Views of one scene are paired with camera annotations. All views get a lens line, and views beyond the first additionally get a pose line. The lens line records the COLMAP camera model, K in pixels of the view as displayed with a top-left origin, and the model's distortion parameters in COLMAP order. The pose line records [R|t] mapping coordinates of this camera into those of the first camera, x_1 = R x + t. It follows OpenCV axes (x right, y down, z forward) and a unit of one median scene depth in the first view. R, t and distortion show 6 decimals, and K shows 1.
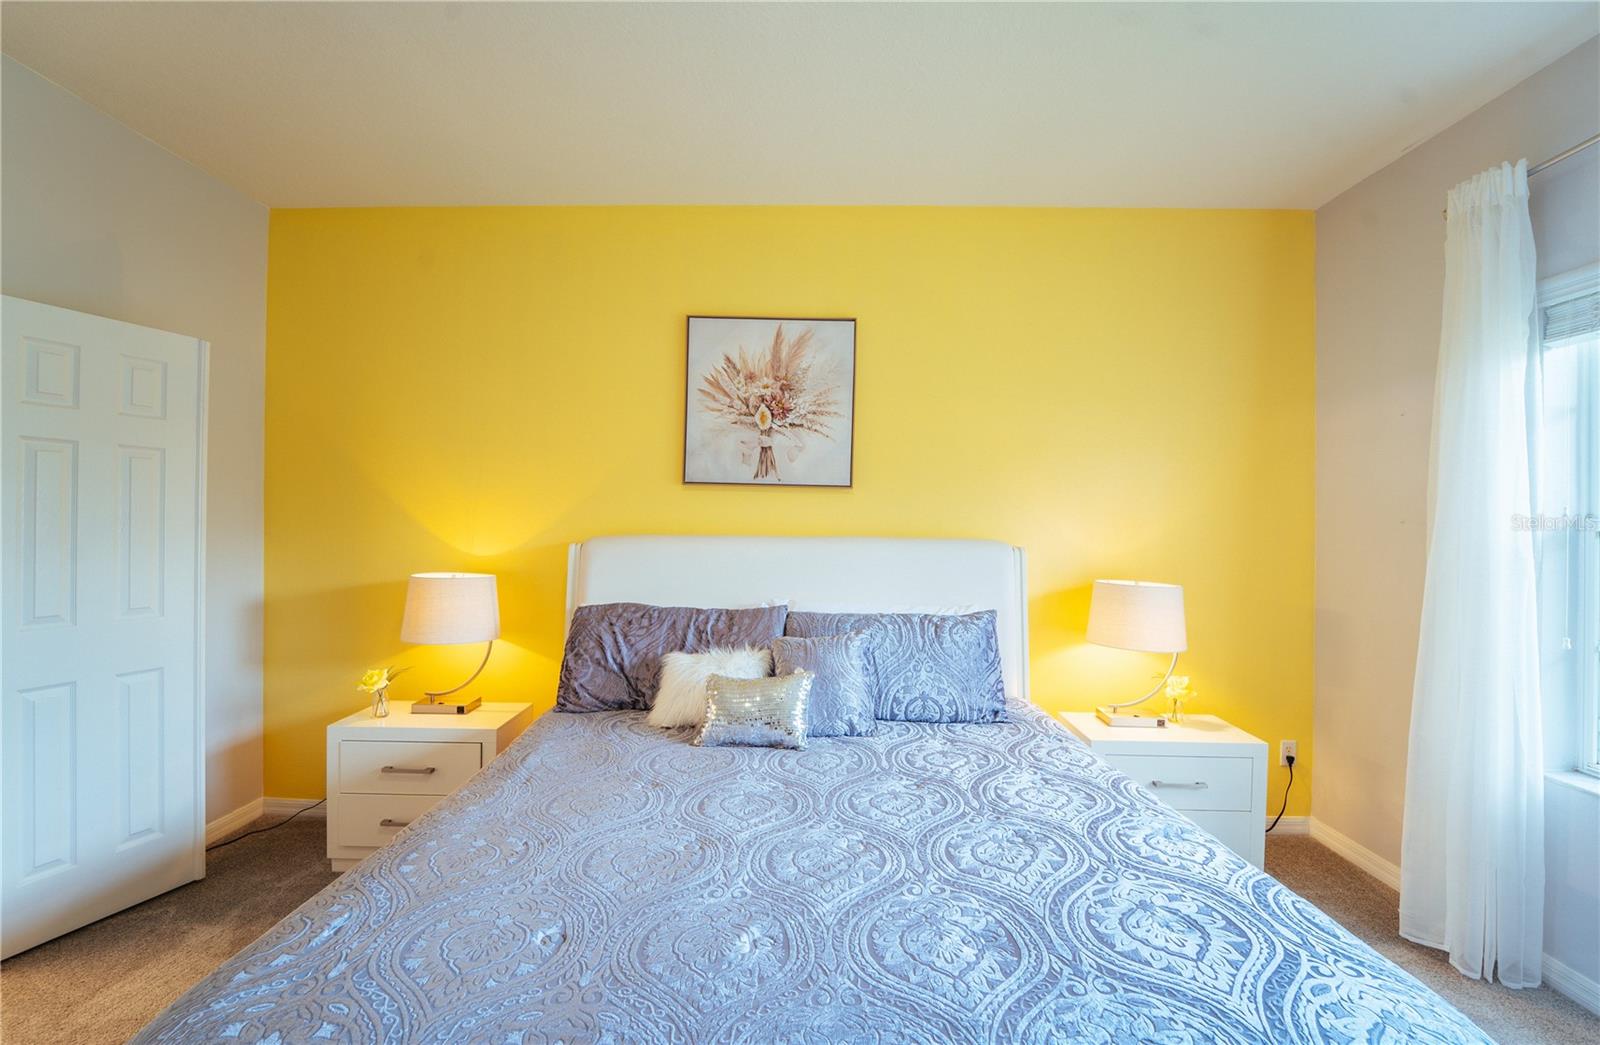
lens RADIAL K [[680.9, 0, 800.0], [0, 680.9, 522.5], [0, 0, 1]] dist [-0.018933, -0.000386]
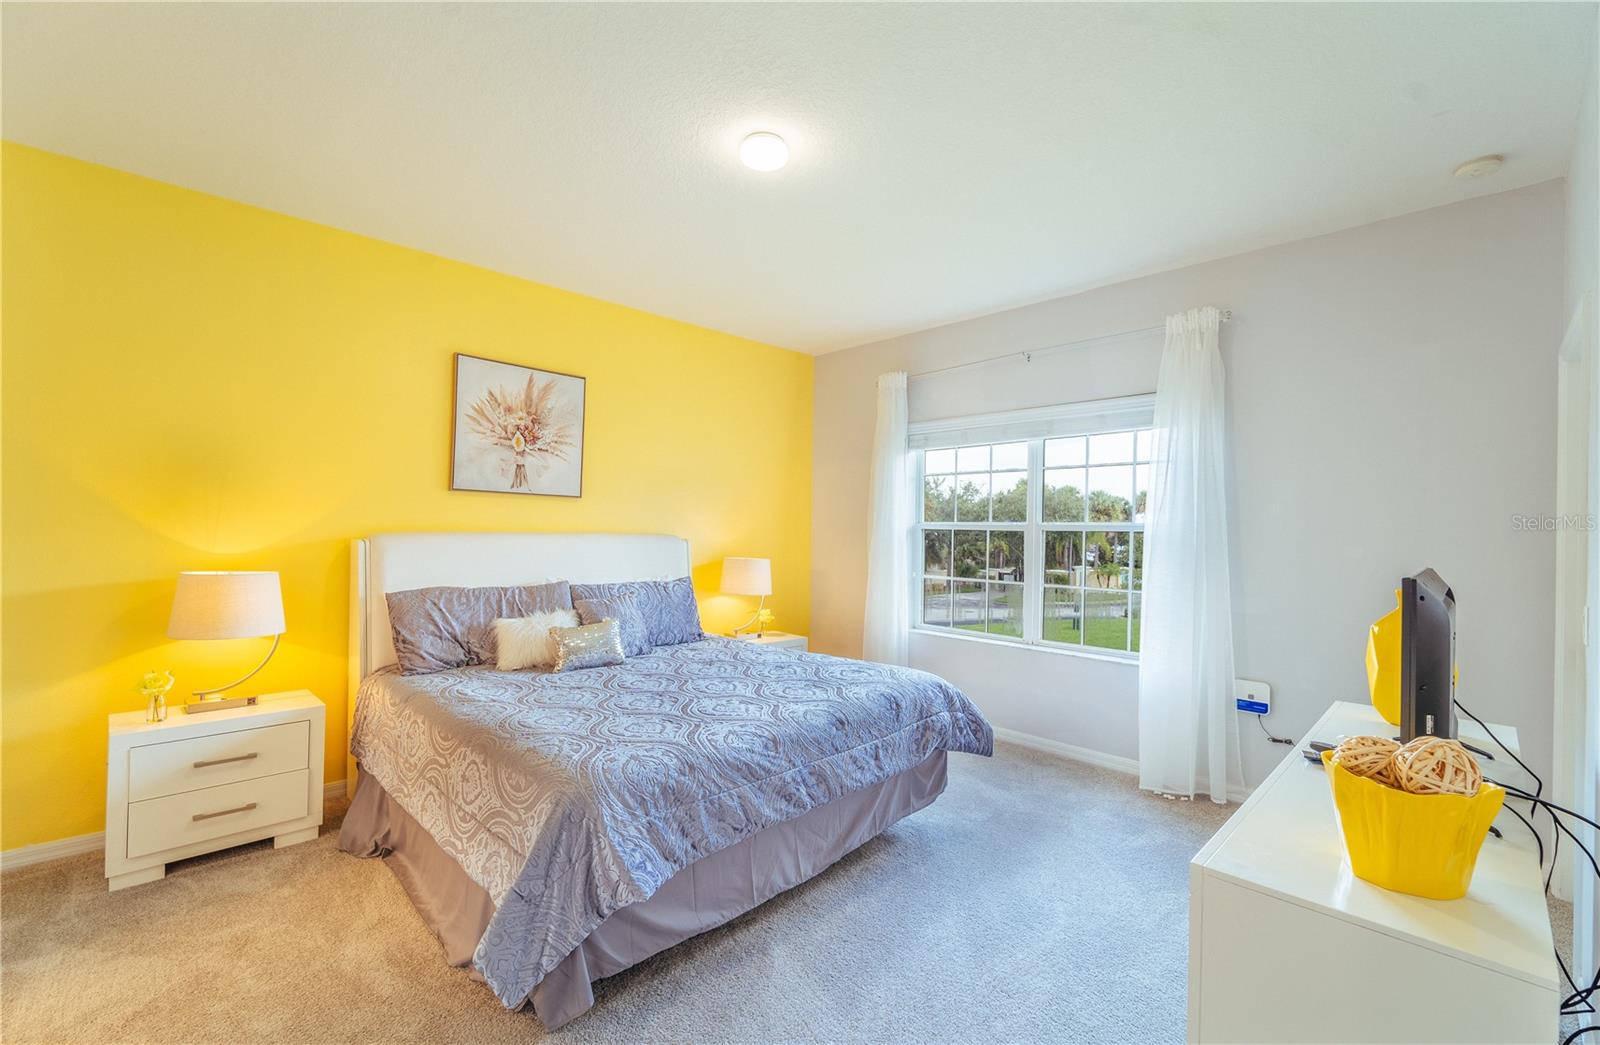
lens RADIAL K [[681.4, 0, 777.2], [0, 681.4, 524.6], [0, 0, 1]] dist [0.002493, 0.000021]
pose [[0.721796, 0.002408, 0.692102, -0.603221], [-0.006294, 0.999975, 0.003085, -0.002737], [-0.692077, -0.006583, 0.721793, -0.292529]]
